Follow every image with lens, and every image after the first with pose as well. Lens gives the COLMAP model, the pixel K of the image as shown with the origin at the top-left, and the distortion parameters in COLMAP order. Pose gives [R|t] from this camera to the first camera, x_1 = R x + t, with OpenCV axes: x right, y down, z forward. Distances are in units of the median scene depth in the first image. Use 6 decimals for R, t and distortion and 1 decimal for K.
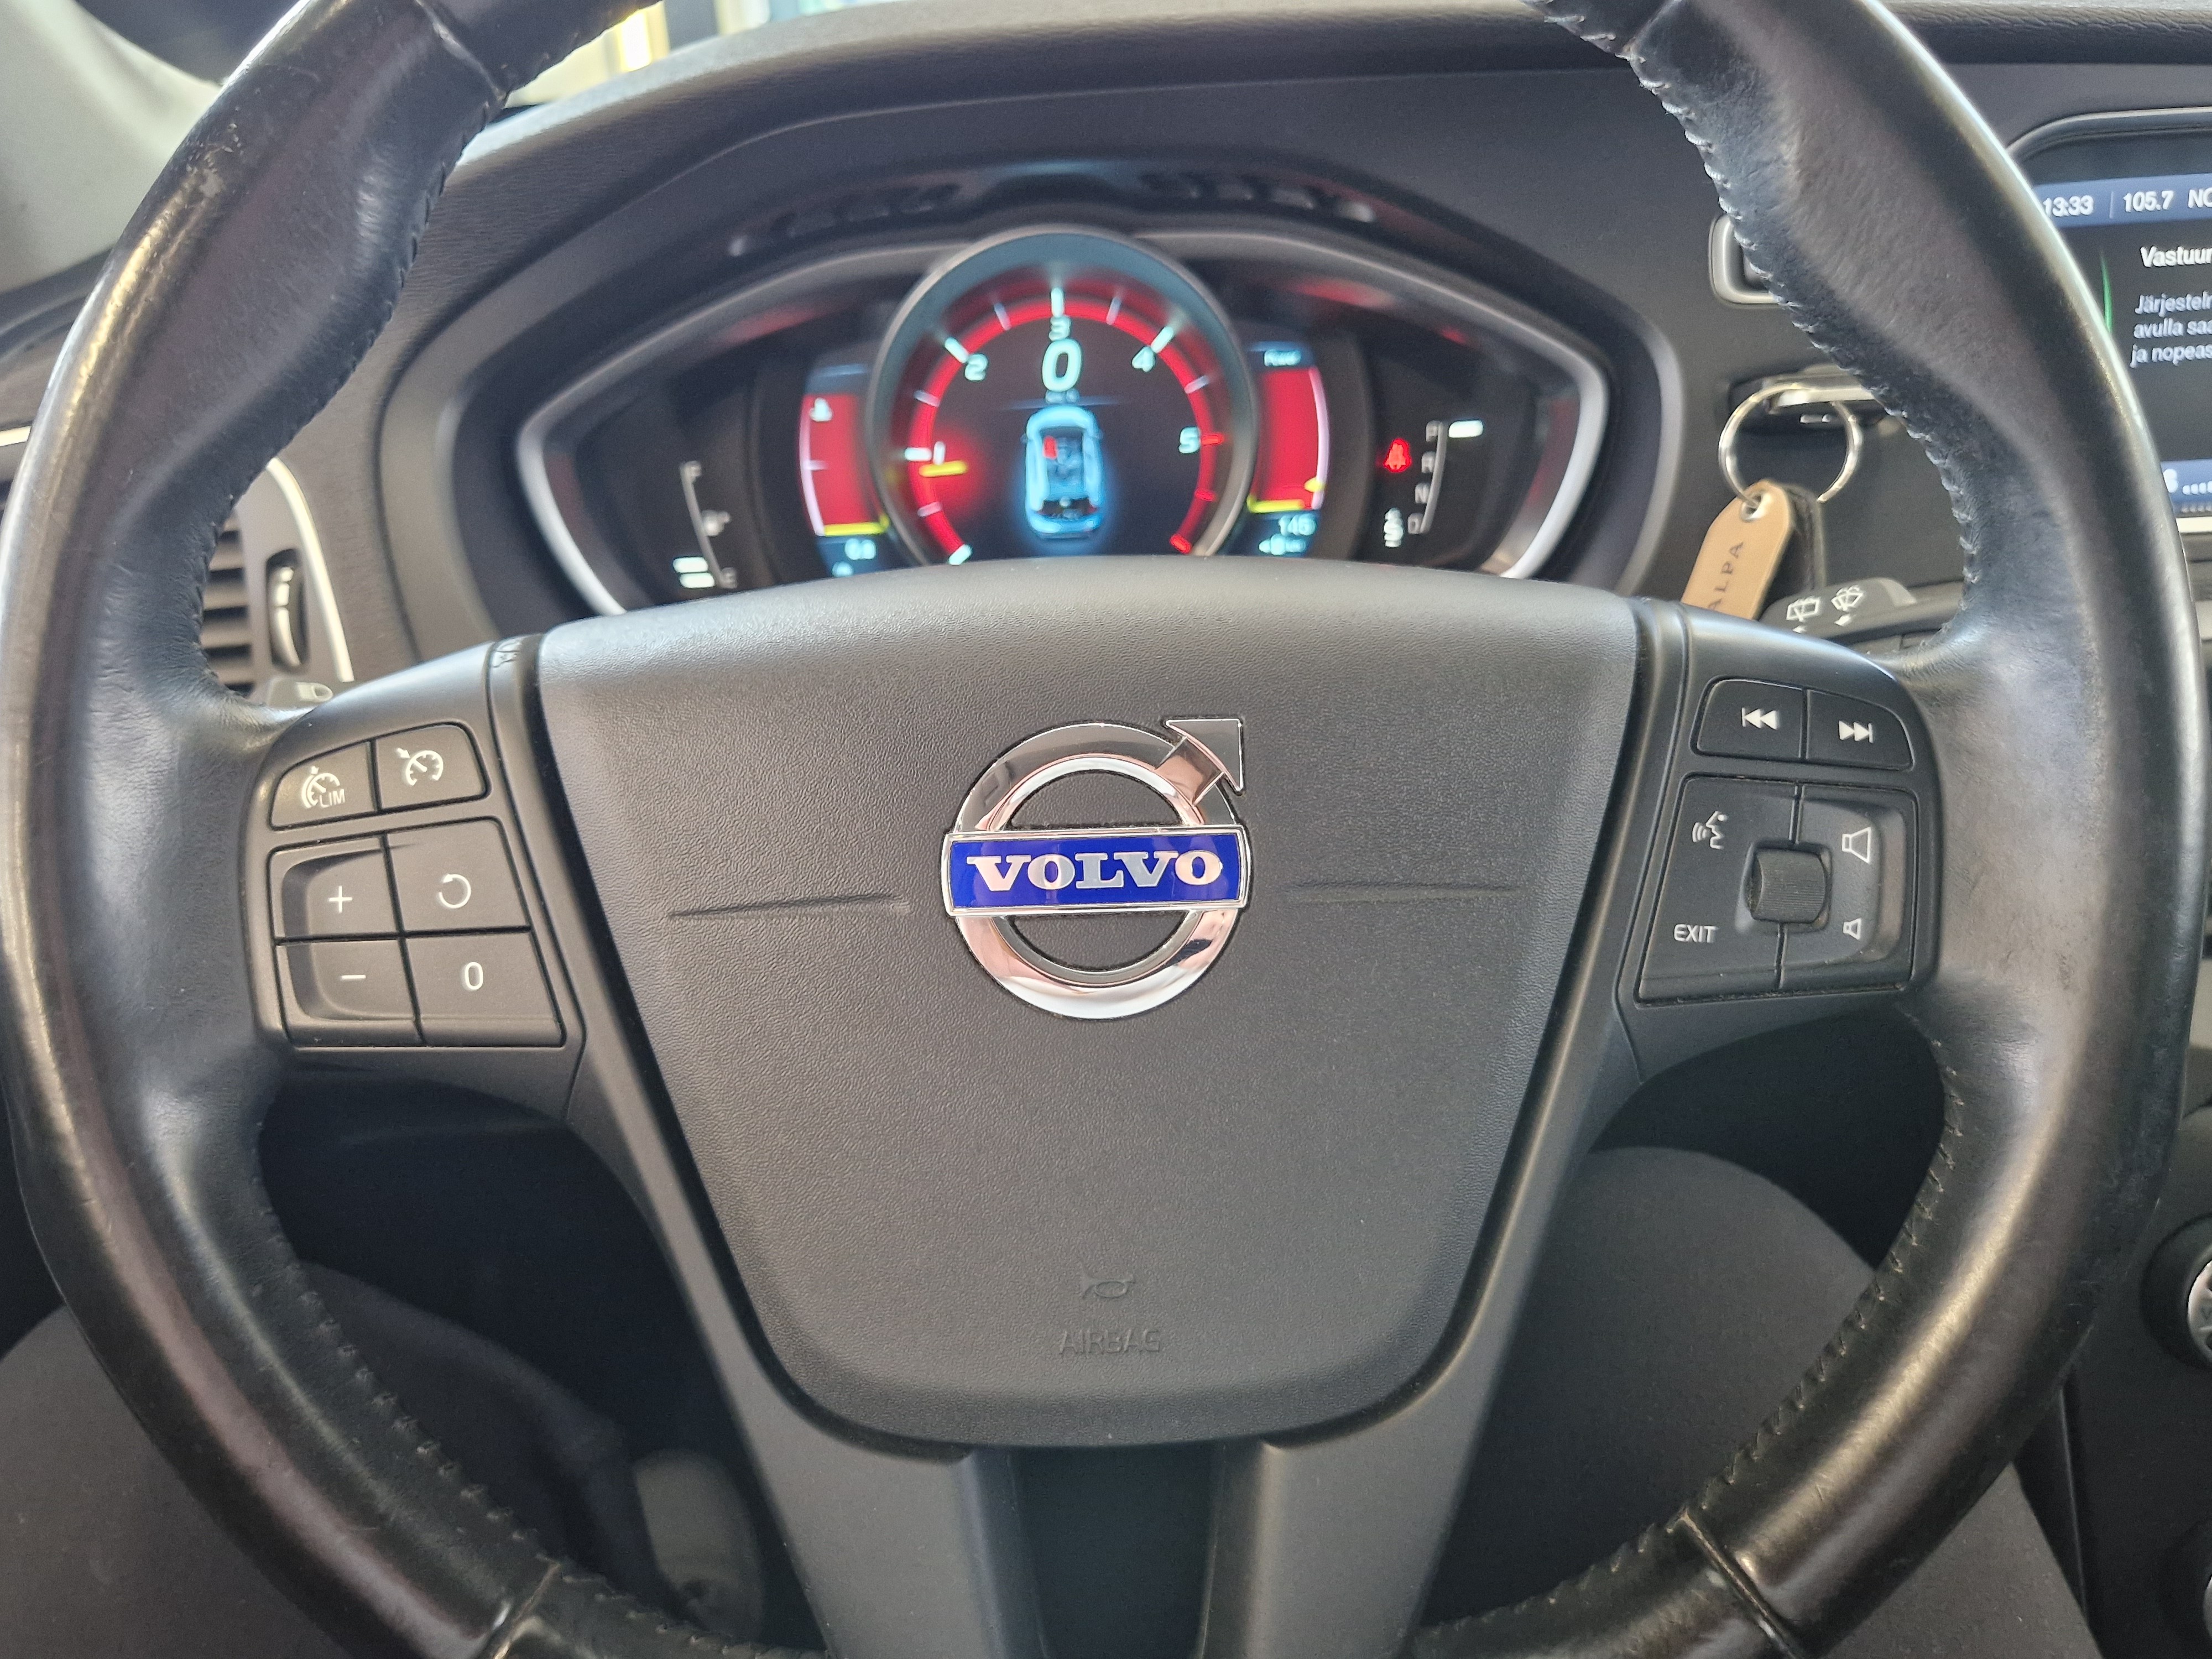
lens RADIAL K [[1844.9, 0, 1094.6], [0, 1844.9, 822.8], [0, 0, 1]] dist [0.062750, -0.067217]
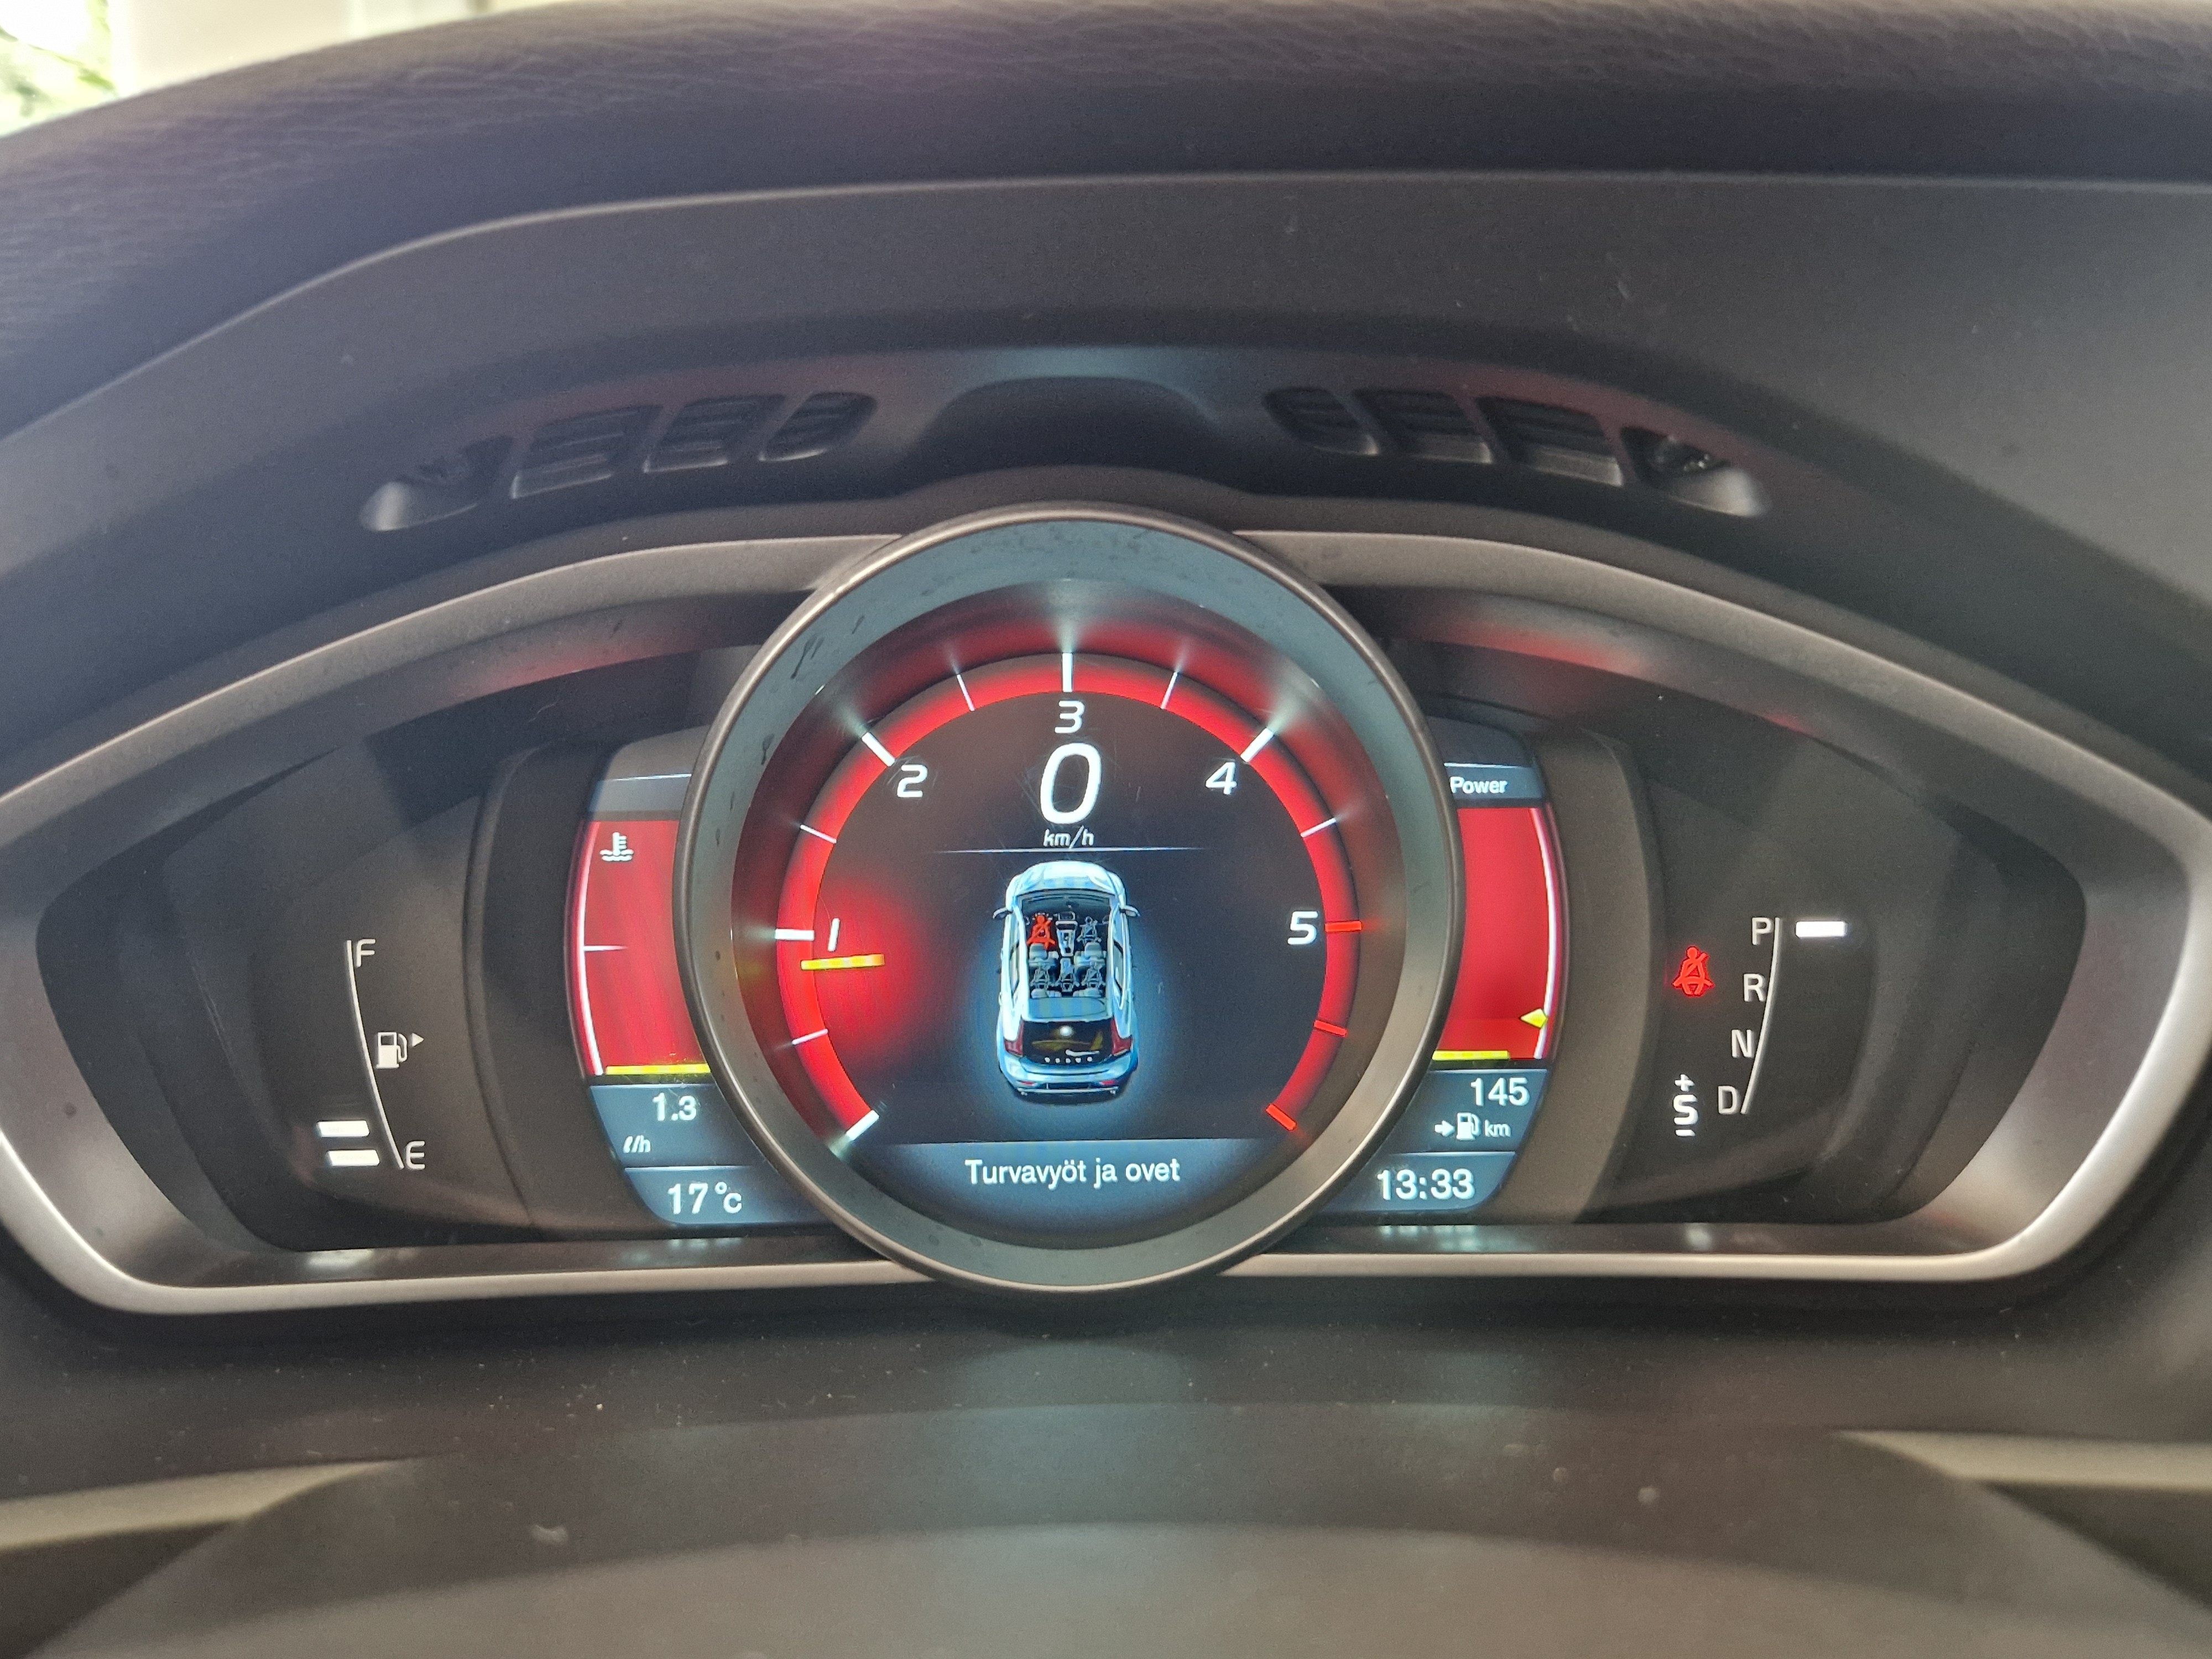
lens RADIAL K [[1844.9, 0, 1094.6], [0, 1844.9, 822.8], [0, 0, 1]] dist [0.062750, -0.067217]
pose [[0.999077, 0.036707, 0.022302, -0.022193], [-0.031023, 0.975823, -0.216351, -0.119177], [-0.029704, 0.215459, 0.976061, 0.476301]]
